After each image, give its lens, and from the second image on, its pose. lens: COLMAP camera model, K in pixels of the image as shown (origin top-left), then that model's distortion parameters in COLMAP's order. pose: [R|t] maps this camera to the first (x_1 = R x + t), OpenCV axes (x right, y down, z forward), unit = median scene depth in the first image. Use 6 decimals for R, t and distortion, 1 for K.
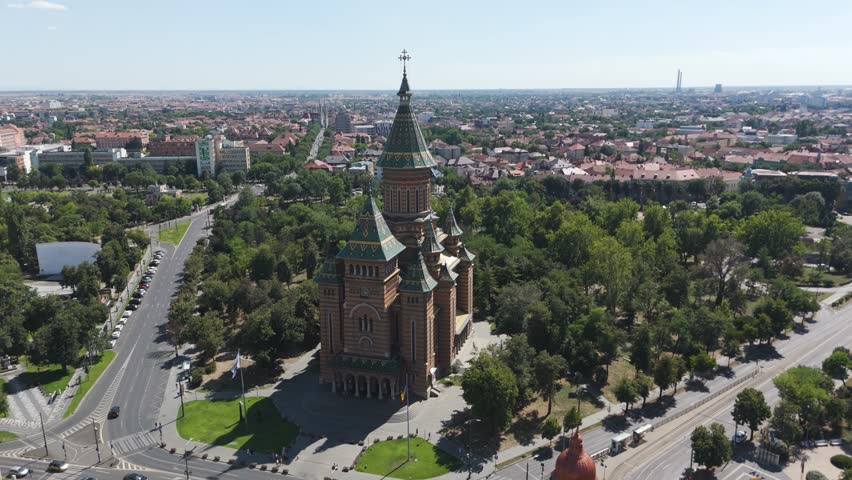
lens RADIAL K [[631.2, 0, 426.0], [0, 631.2, 240.0], [0, 0, 1]] dist [0.069361, -0.056202]
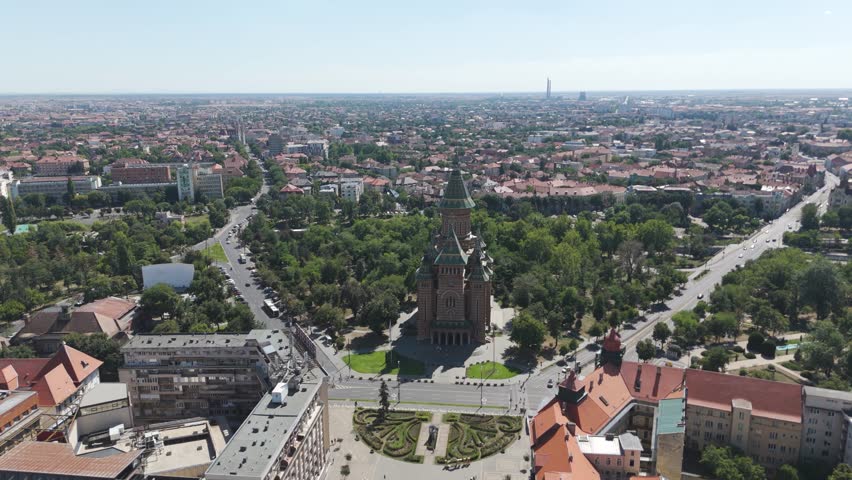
lens RADIAL K [[631.2, 0, 426.0], [0, 631.2, 240.0], [0, 0, 1]] dist [0.069361, -0.056202]
pose [[0.982645, -0.042918, 0.180464, -0.197285], [0.043800, 0.999040, -0.000903, -0.015468], [-0.180252, 0.008792, 0.983581, -0.285089]]
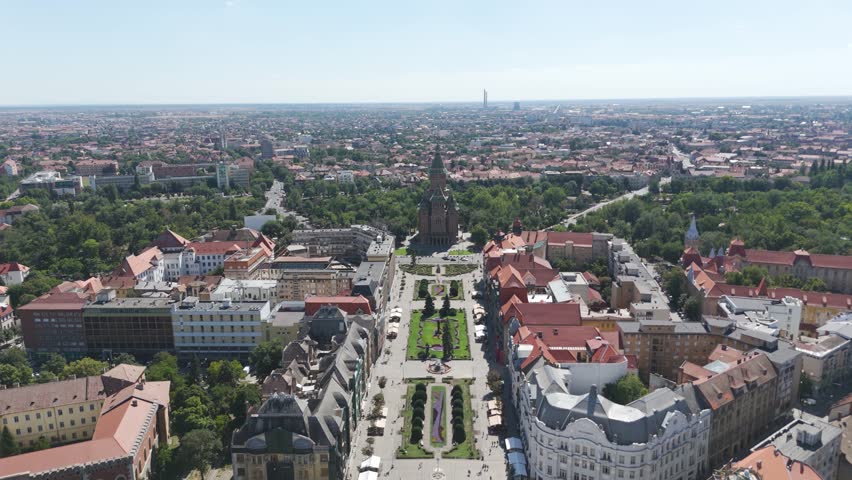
lens RADIAL K [[631.2, 0, 426.0], [0, 631.2, 240.0], [0, 0, 1]] dist [0.069361, -0.056202]
pose [[0.960675, -0.065474, 0.269847, -0.440871], [0.070776, 0.997443, -0.009955, 0.108573], [-0.268505, 0.028662, 0.962852, -0.889290]]
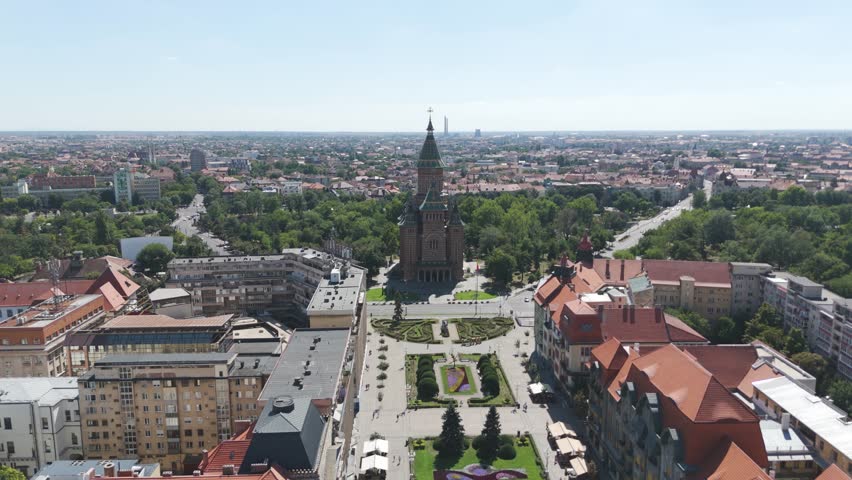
lens RADIAL K [[631.2, 0, 426.0], [0, 631.2, 240.0], [0, 0, 1]] dist [0.069361, -0.056202]
pose [[0.940436, -0.055134, 0.335470, -0.332111], [0.076763, 0.995716, -0.051548, 0.093970], [-0.331191, 0.074229, 0.940640, -0.359130]]
